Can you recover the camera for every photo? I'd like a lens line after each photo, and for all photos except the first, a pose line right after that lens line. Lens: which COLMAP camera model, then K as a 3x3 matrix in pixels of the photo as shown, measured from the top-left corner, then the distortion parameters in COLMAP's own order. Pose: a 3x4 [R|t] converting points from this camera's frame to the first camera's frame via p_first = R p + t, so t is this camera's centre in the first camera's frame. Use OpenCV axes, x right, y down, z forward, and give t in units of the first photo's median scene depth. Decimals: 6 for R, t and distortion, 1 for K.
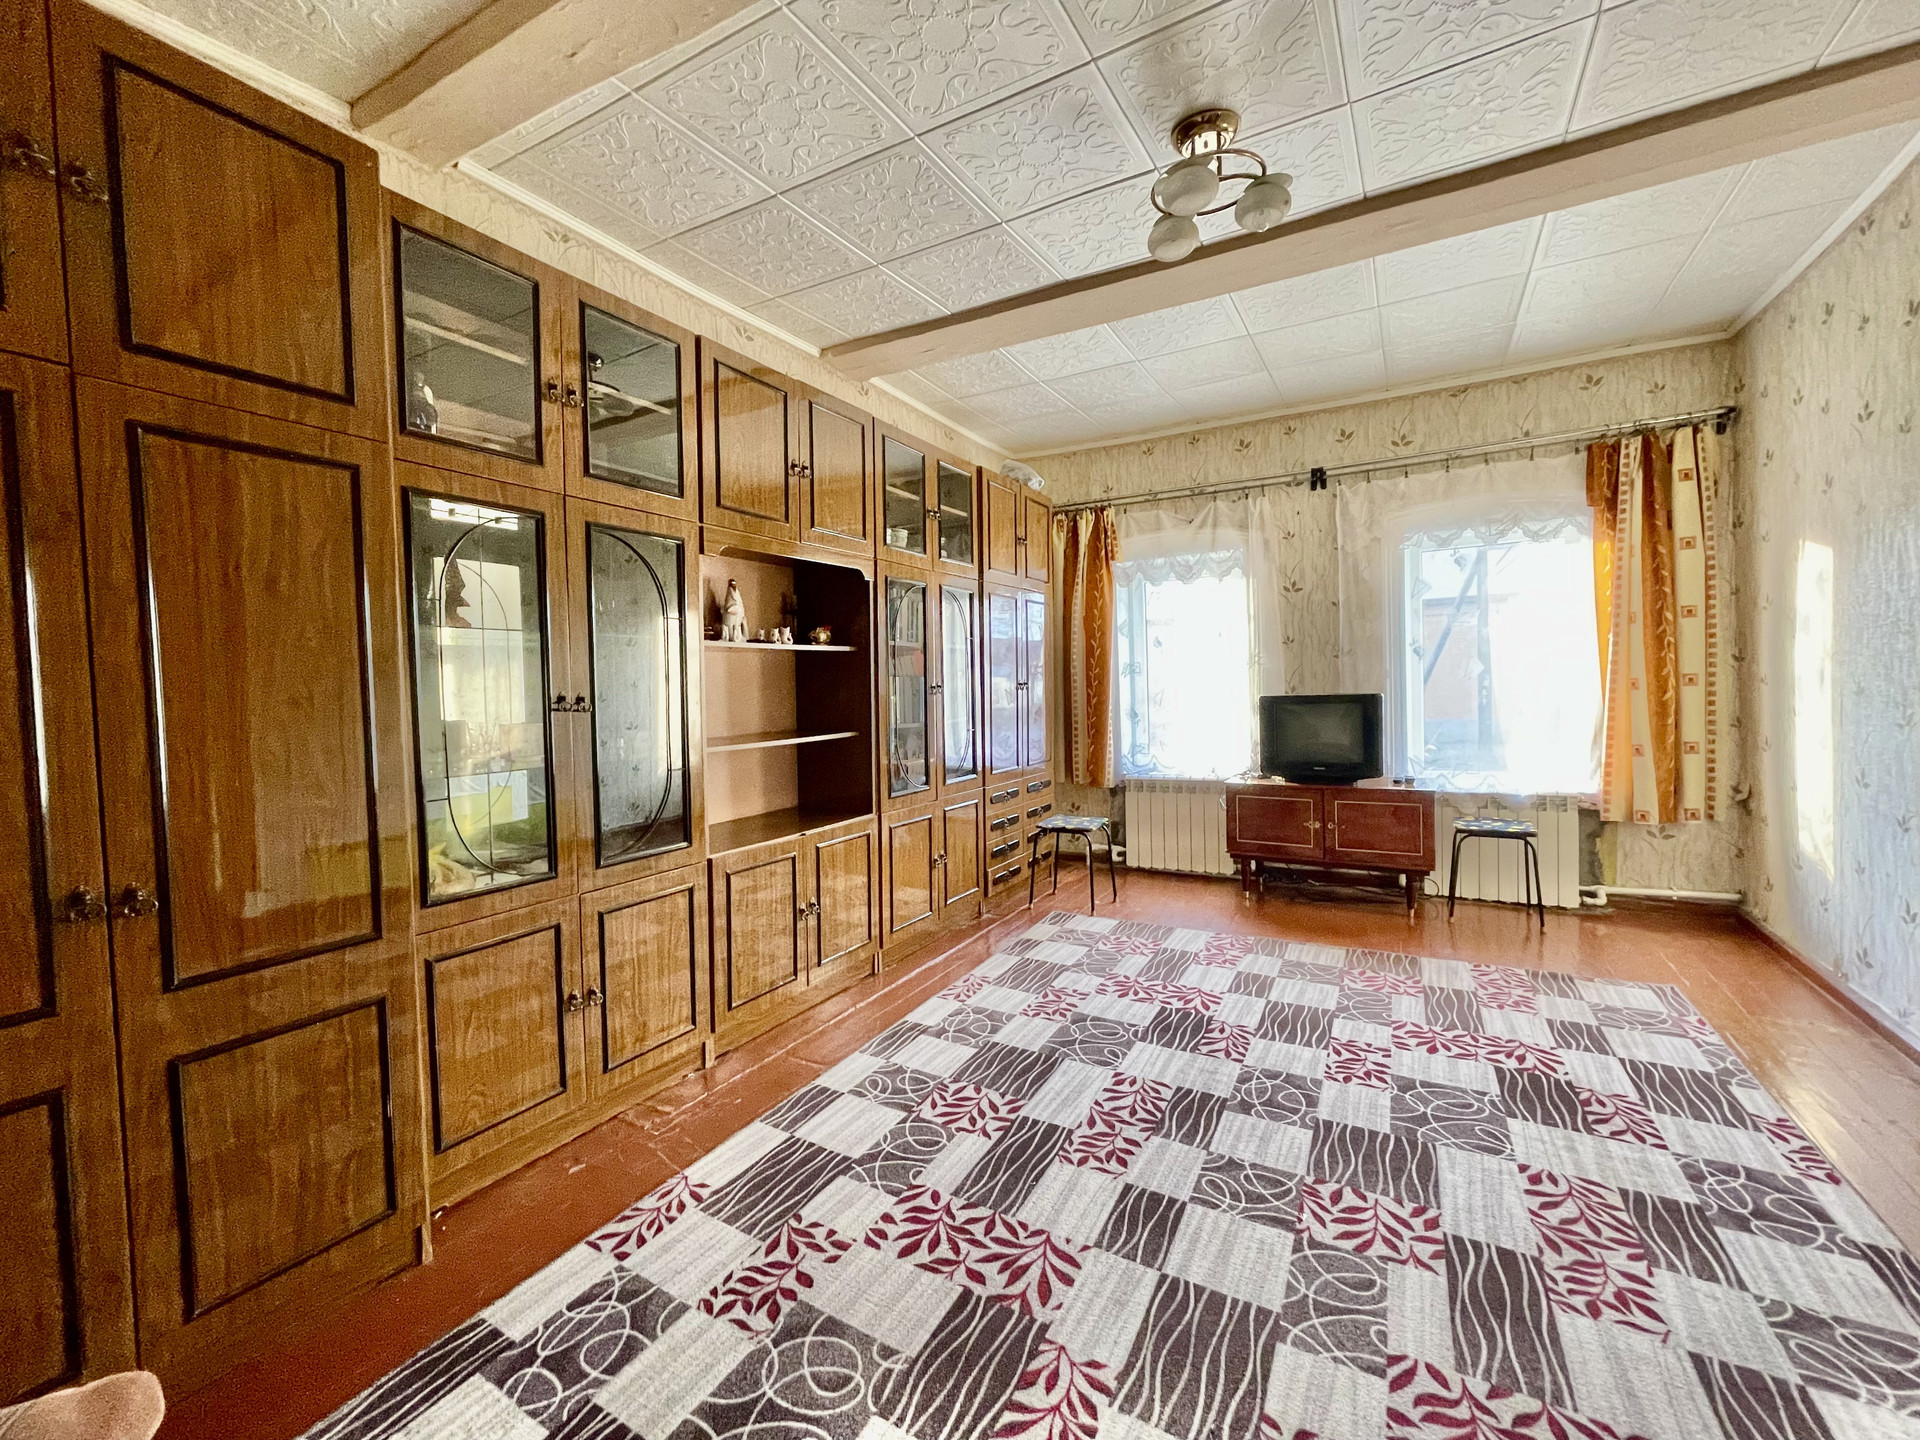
lens RADIAL K [[775.3, 0, 960.0], [0, 775.3, 720.0], [0, 0, 1]] dist [-0.000587, -0.000797]
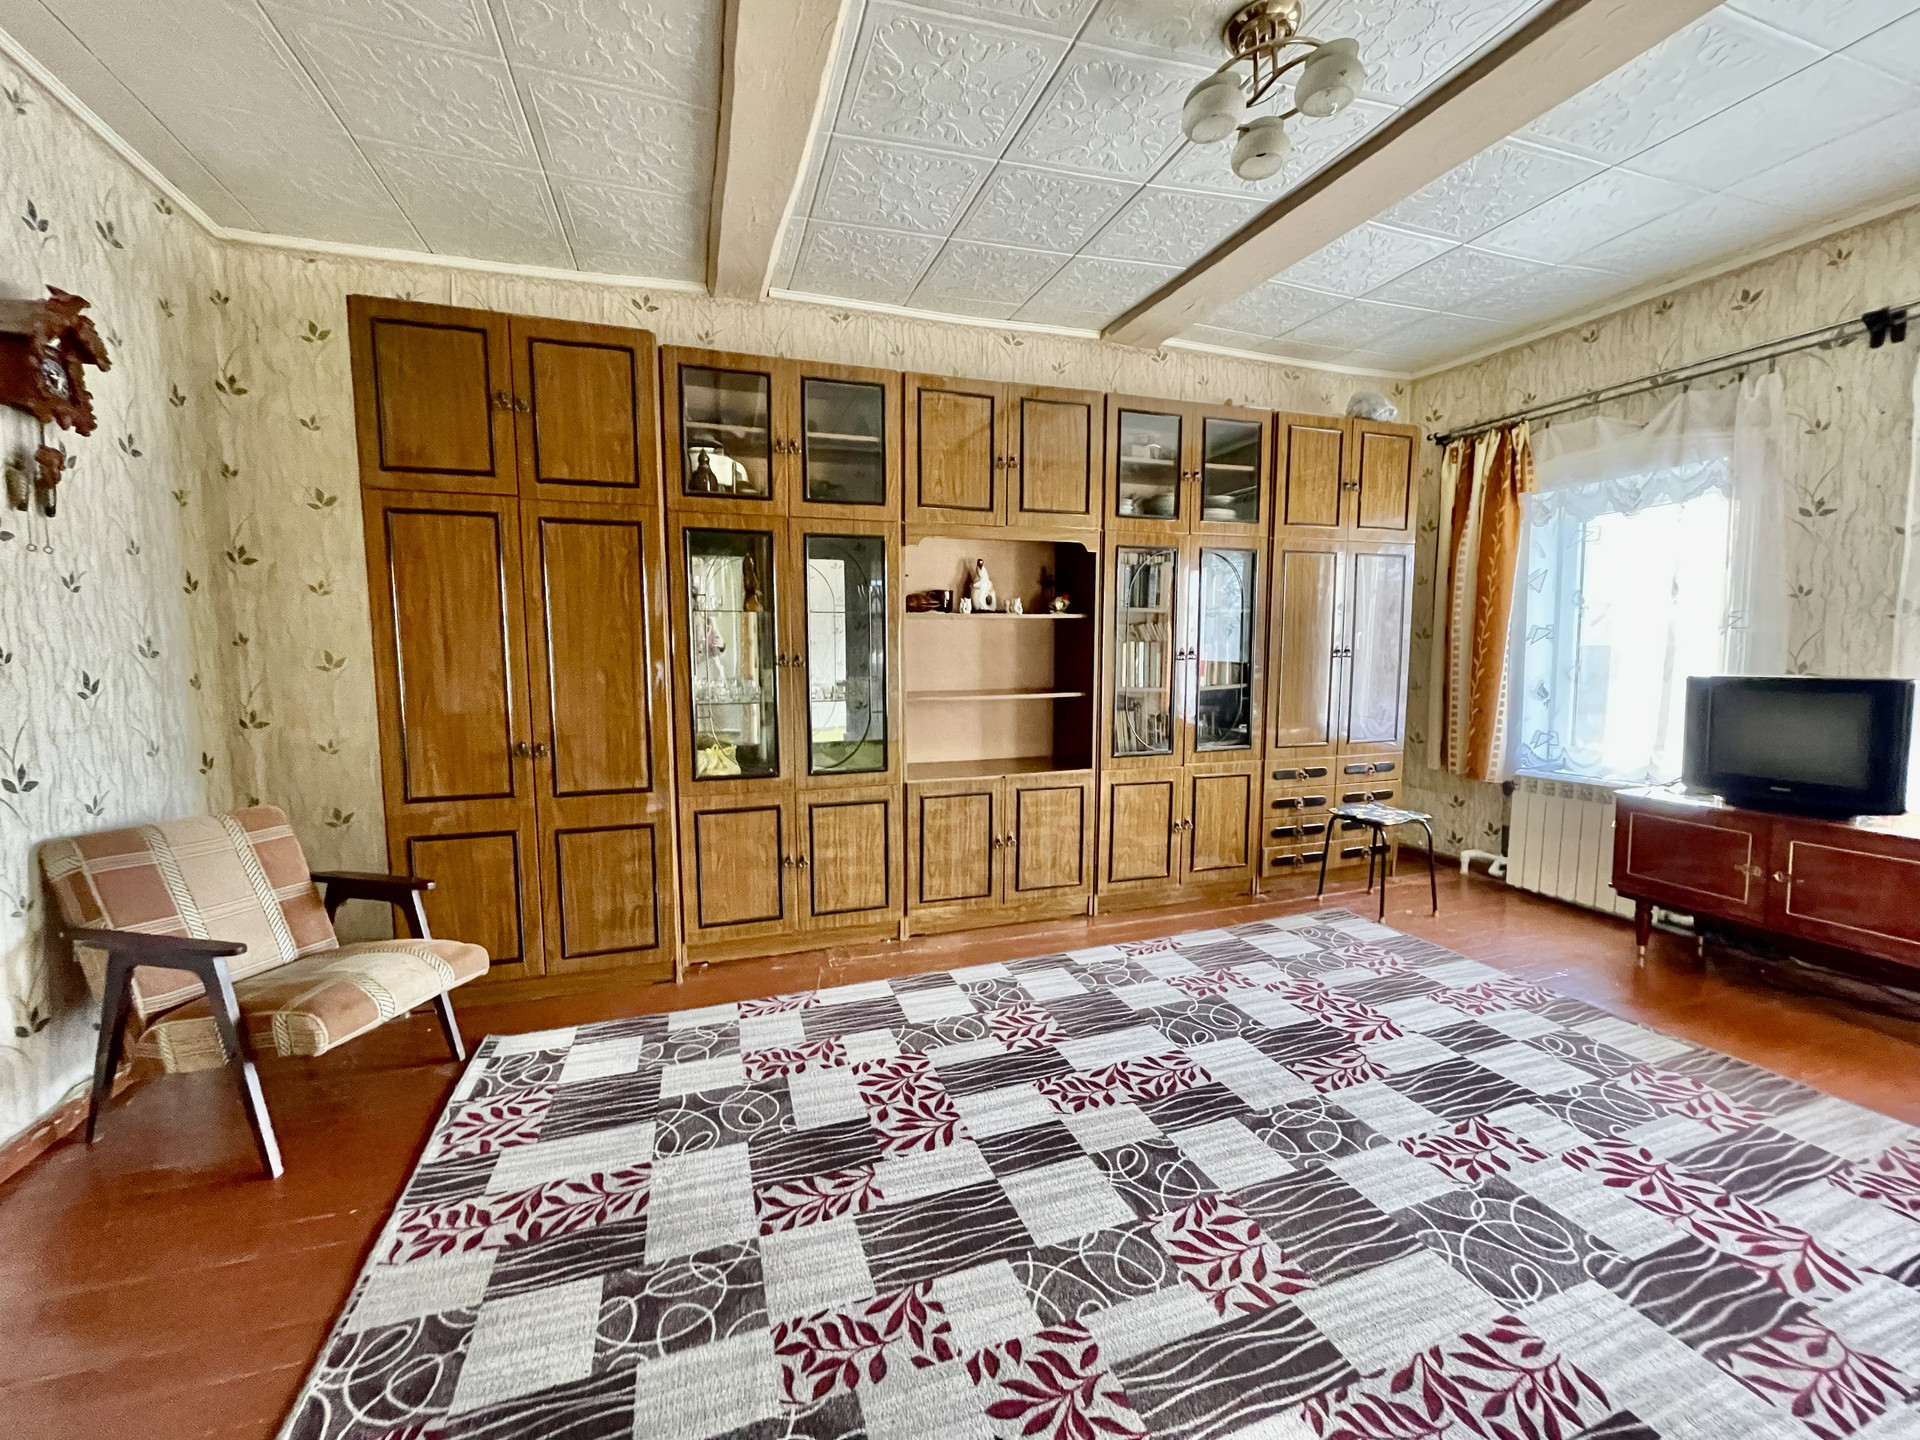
lens RADIAL K [[775.3, 0, 960.0], [0, 775.3, 720.0], [0, 0, 1]] dist [-0.000587, -0.000797]
pose [[0.755869, 0.078388, -0.650014, 0.584000], [-0.041476, 0.996546, 0.071948, -0.023162], [0.653408, -0.027423, 0.756509, 0.080965]]
